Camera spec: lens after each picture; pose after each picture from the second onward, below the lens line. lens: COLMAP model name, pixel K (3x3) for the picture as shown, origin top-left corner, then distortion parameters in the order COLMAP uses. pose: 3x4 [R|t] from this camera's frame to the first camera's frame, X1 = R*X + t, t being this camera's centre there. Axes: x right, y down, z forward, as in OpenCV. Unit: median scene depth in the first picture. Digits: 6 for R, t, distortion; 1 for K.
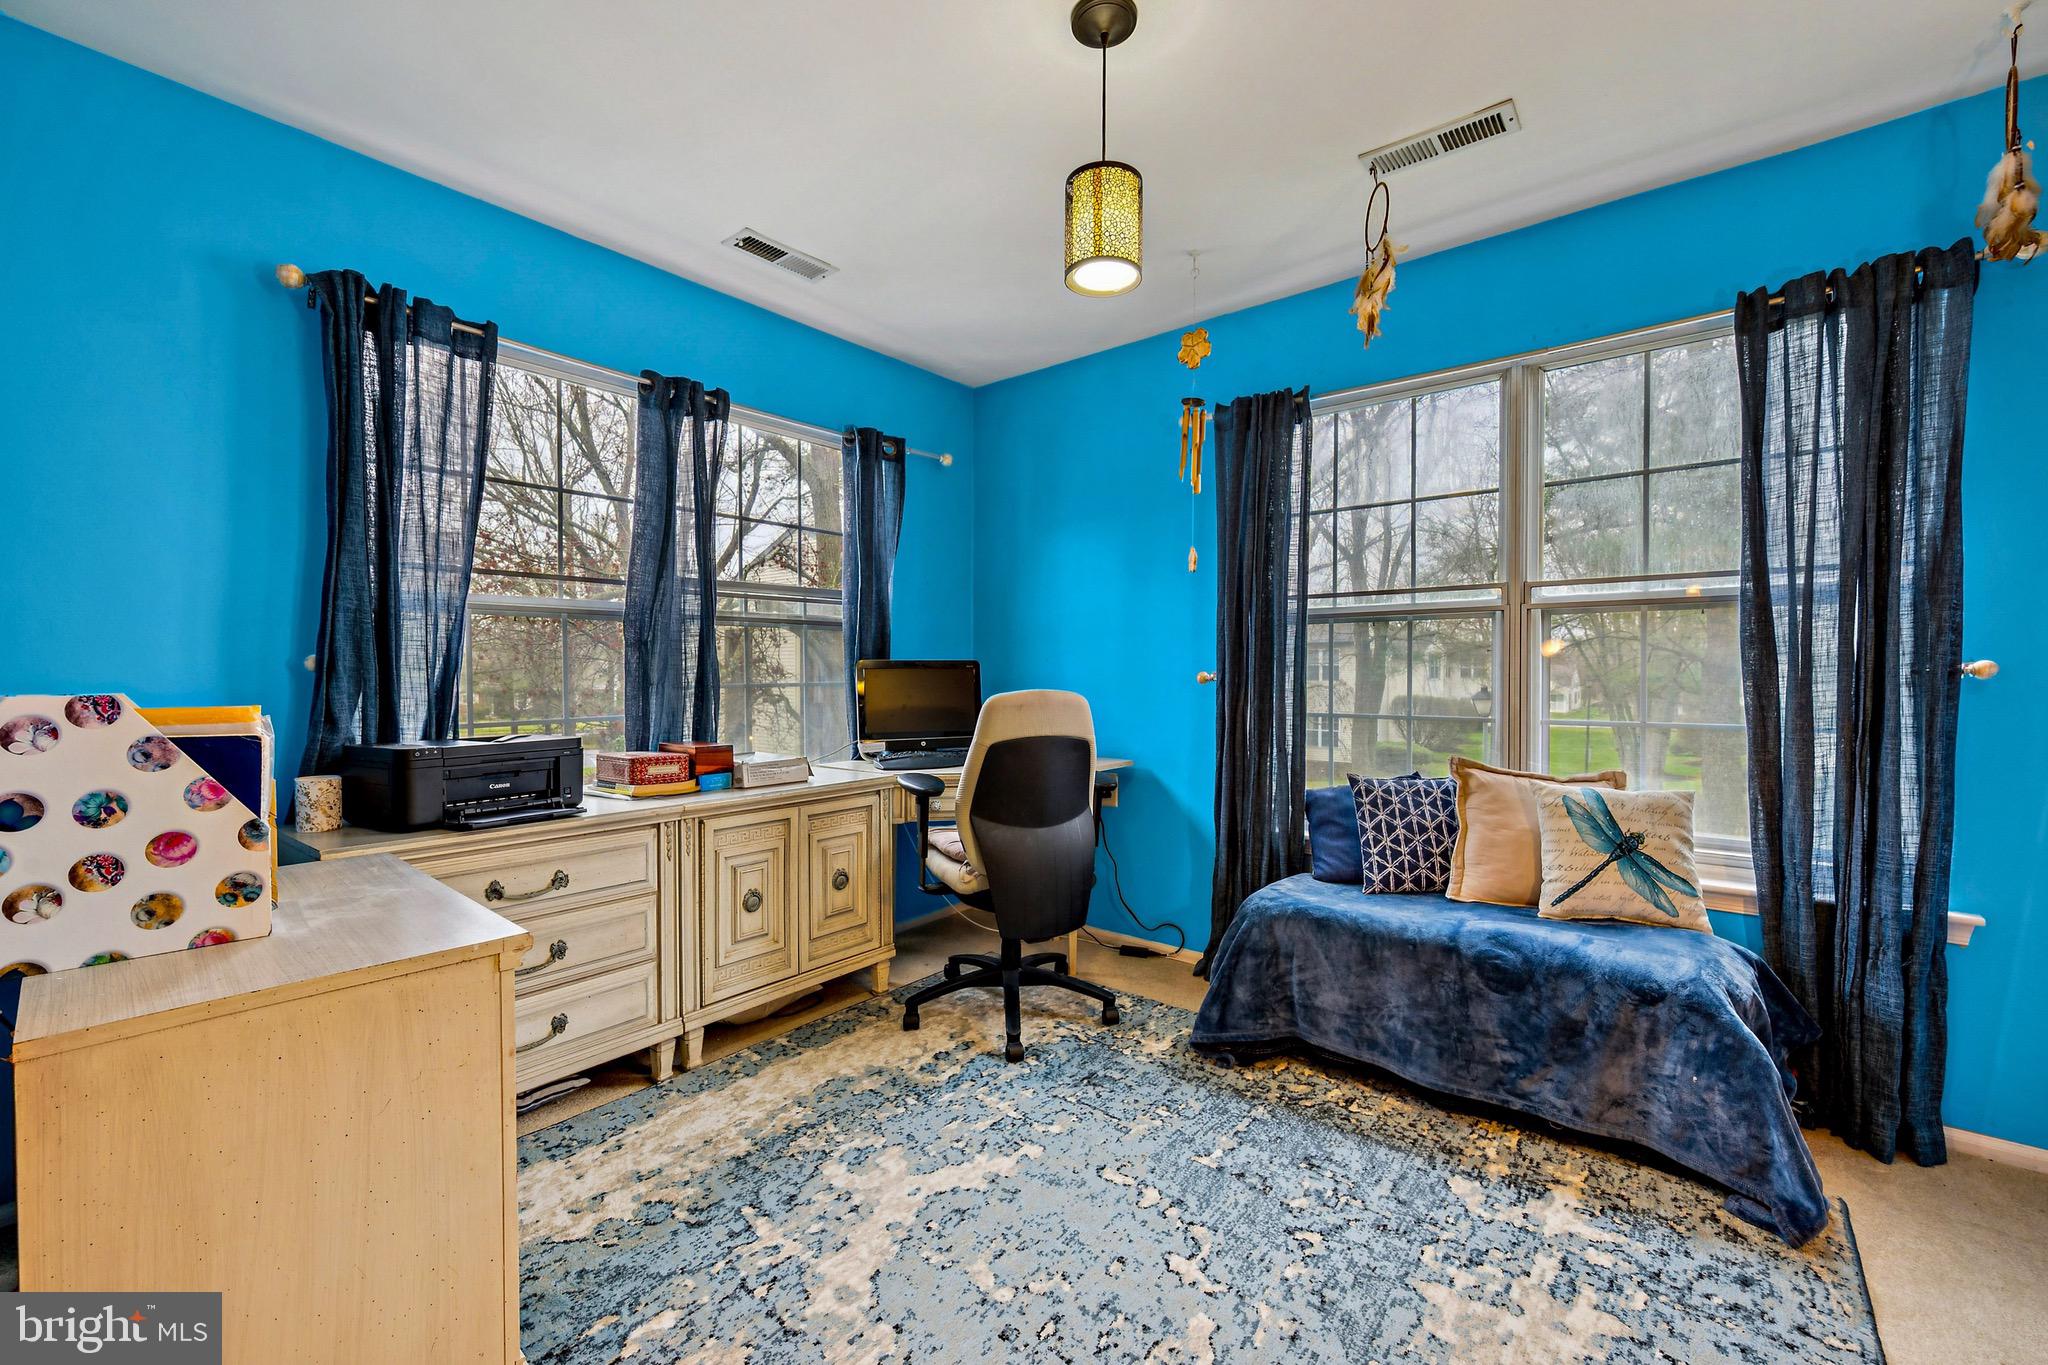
lens RADIAL K [[834.6, 0, 1027.5], [0, 834.6, 674.1], [0, 0, 1]] dist [-0.005807, 0.001824]
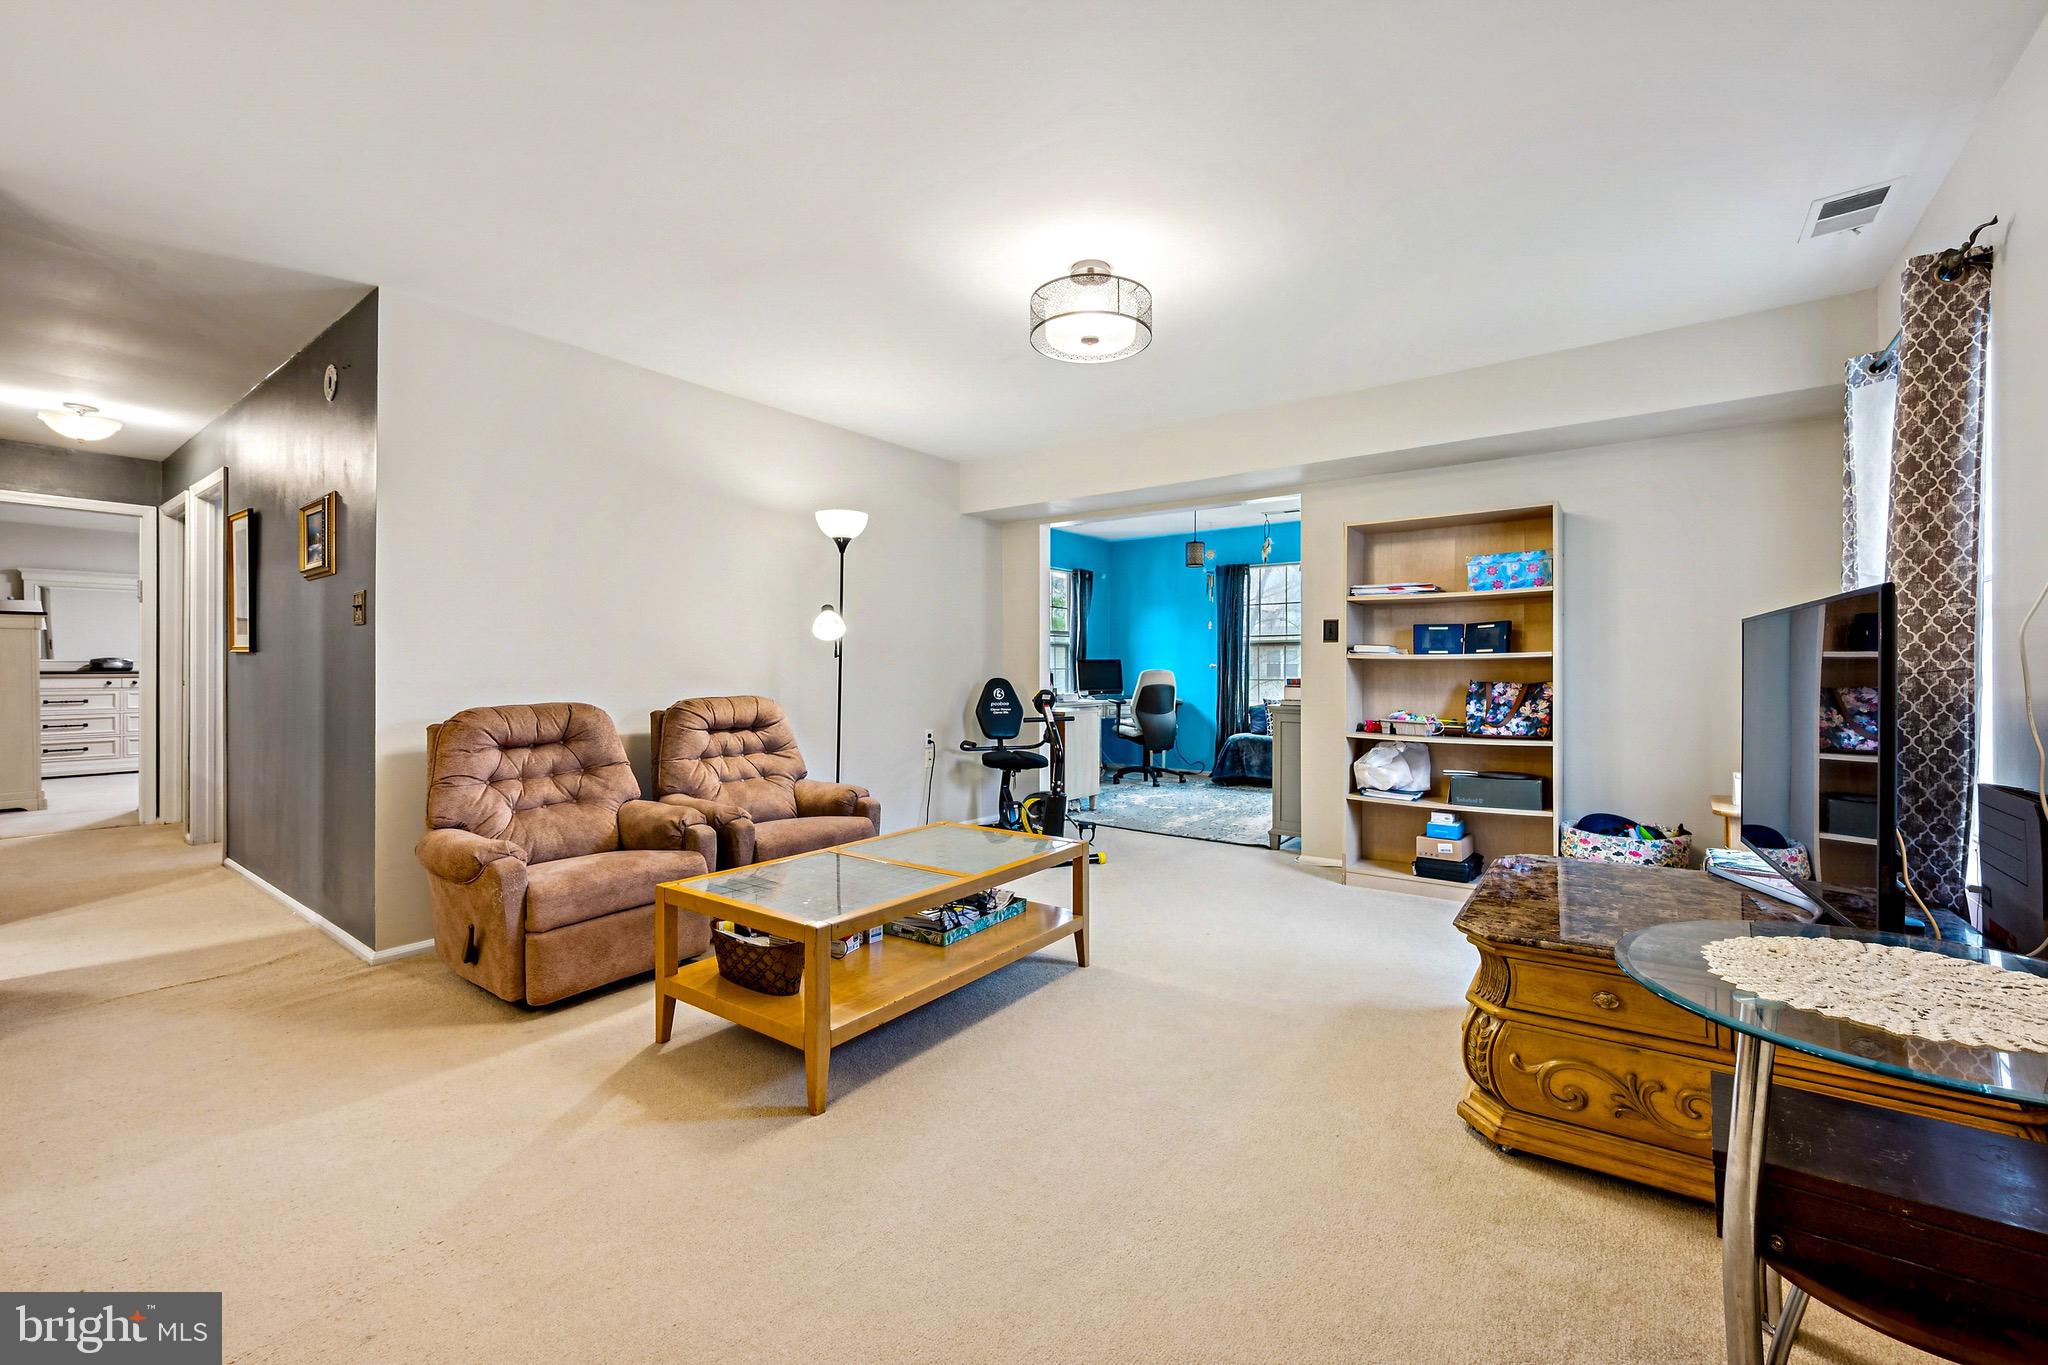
lens RADIAL K [[834.6, 0, 1028.3], [0, 834.6, 674.0], [0, 0, 1]] dist [-0.005807, 0.001824]
pose [[0.999588, 0.001629, 0.028660, -0.503552], [-0.001351, 0.999952, -0.009717, 0.062326], [-0.028675, 0.009674, 0.999542, -1.834999]]
